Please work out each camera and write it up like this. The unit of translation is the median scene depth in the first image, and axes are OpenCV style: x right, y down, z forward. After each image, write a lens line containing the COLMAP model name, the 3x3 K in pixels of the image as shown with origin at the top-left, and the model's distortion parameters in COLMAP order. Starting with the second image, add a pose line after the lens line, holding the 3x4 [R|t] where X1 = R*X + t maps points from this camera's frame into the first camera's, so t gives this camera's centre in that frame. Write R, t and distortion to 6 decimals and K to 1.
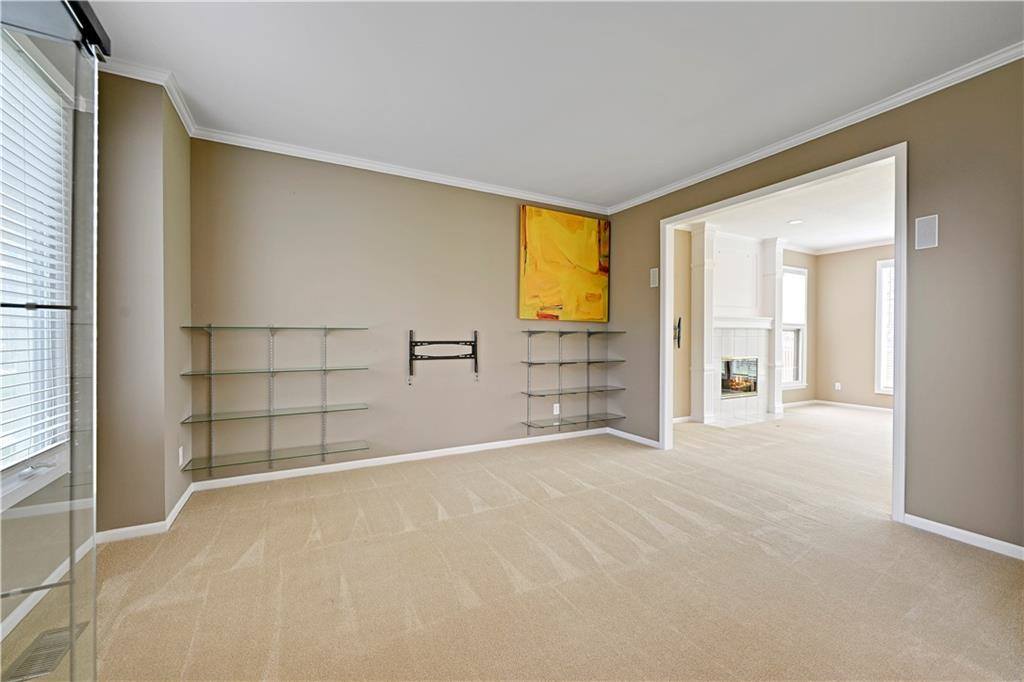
lens RADIAL K [[403.2, 0, 515.1], [0, 403.2, 343.2], [0, 0, 1]] dist [-0.005041, 0.001547]
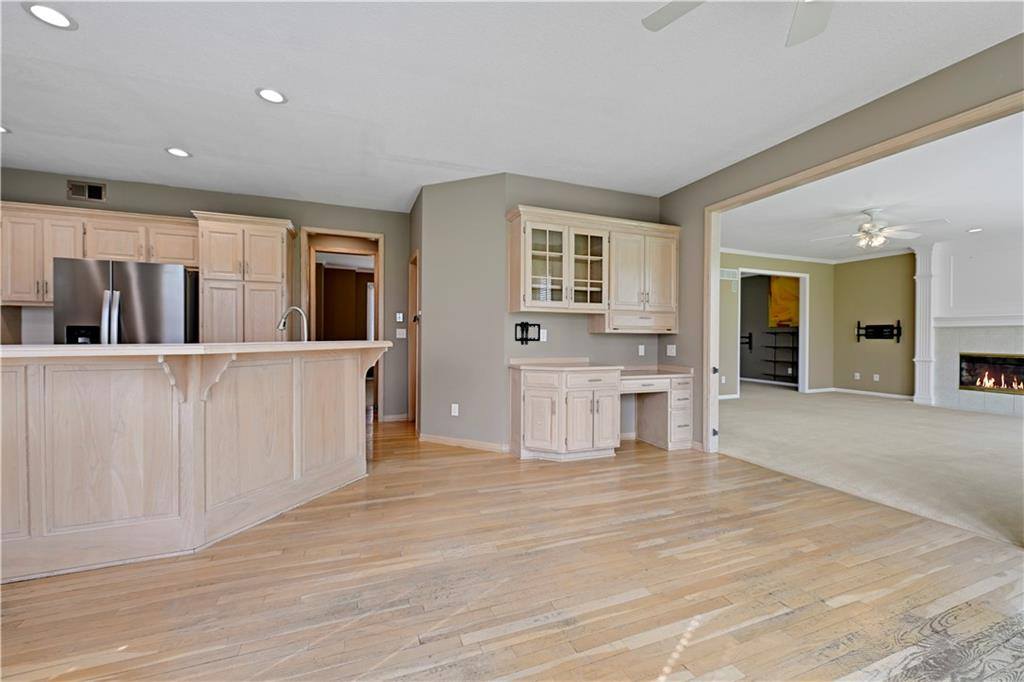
lens RADIAL K [[403.2, 0, 507.0], [0, 403.2, 336.8], [0, 0, 1]] dist [-0.005041, 0.001547]
pose [[-0.126005, 0.000906, -0.992029, 2.304167], [-0.016264, 0.999863, 0.002979, 0.010042], [0.991896, 0.016510, -0.125973, -0.150909]]
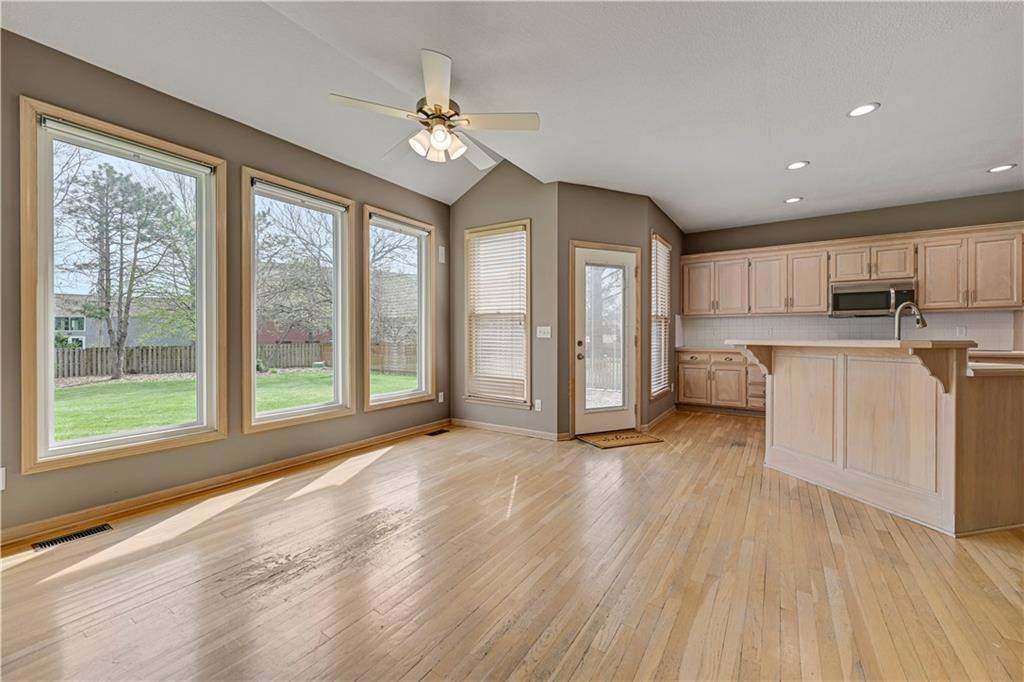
lens RADIAL K [[403.2, 0, 505.5], [0, 403.2, 337.4], [0, 0, 1]] dist [-0.005041, 0.001547]
pose [[-0.466704, -0.004828, 0.884400, 1.457687], [0.008655, 0.999912, 0.010026, 0.009552], [-0.884371, 0.012333, -0.466621, 0.223792]]
